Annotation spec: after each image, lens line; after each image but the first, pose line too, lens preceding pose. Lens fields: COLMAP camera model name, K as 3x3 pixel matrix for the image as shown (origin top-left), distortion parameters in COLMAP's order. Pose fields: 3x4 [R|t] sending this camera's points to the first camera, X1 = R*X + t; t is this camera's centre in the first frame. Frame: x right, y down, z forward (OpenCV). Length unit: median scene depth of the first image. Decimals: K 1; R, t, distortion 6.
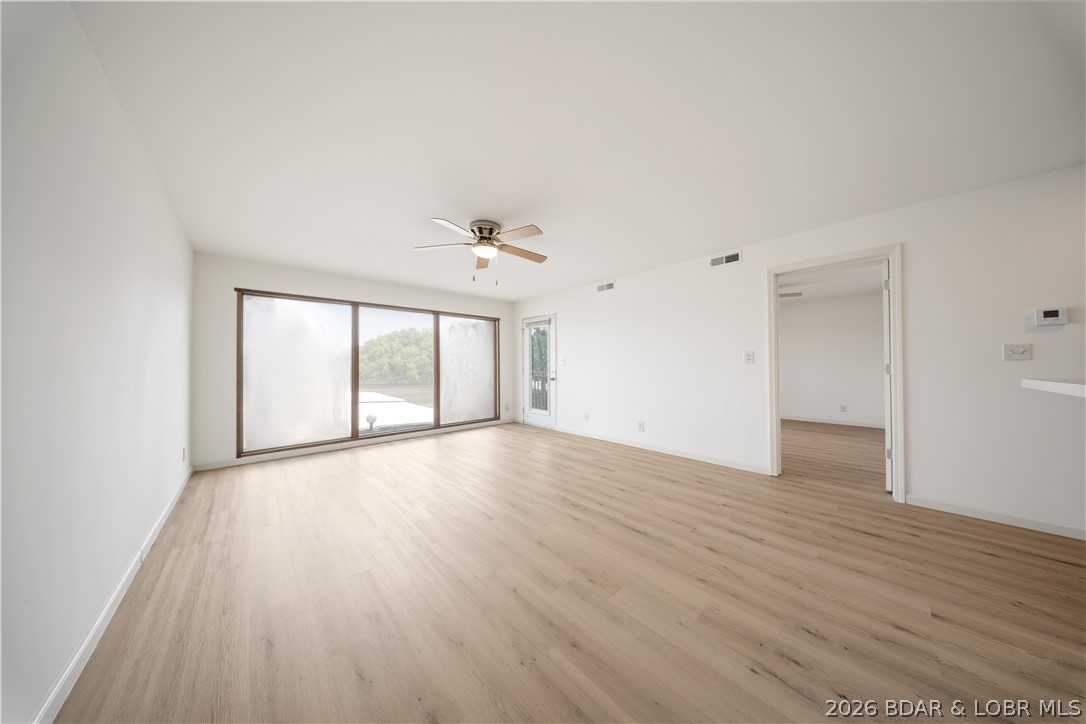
lens RADIAL K [[321.5, 0, 551.6], [0, 321.5, 362.2], [0, 0, 1]] dist [-0.002969, -0.000455]
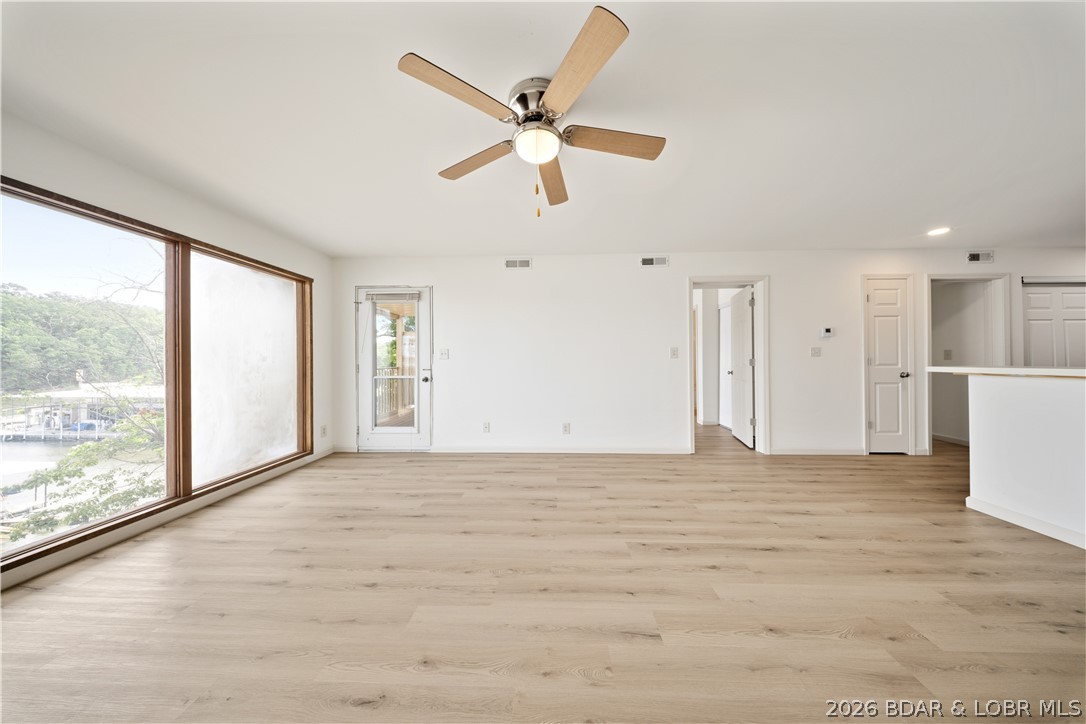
lens RADIAL K [[321.5, 0, 550.0], [0, 321.5, 359.3], [0, 0, 1]] dist [-0.002969, -0.000455]
pose [[0.706075, 0.003249, 0.708130, -0.360831], [-0.006449, 0.999978, 0.001842, 0.006619], [-0.708108, -0.005867, 0.706080, 0.380890]]
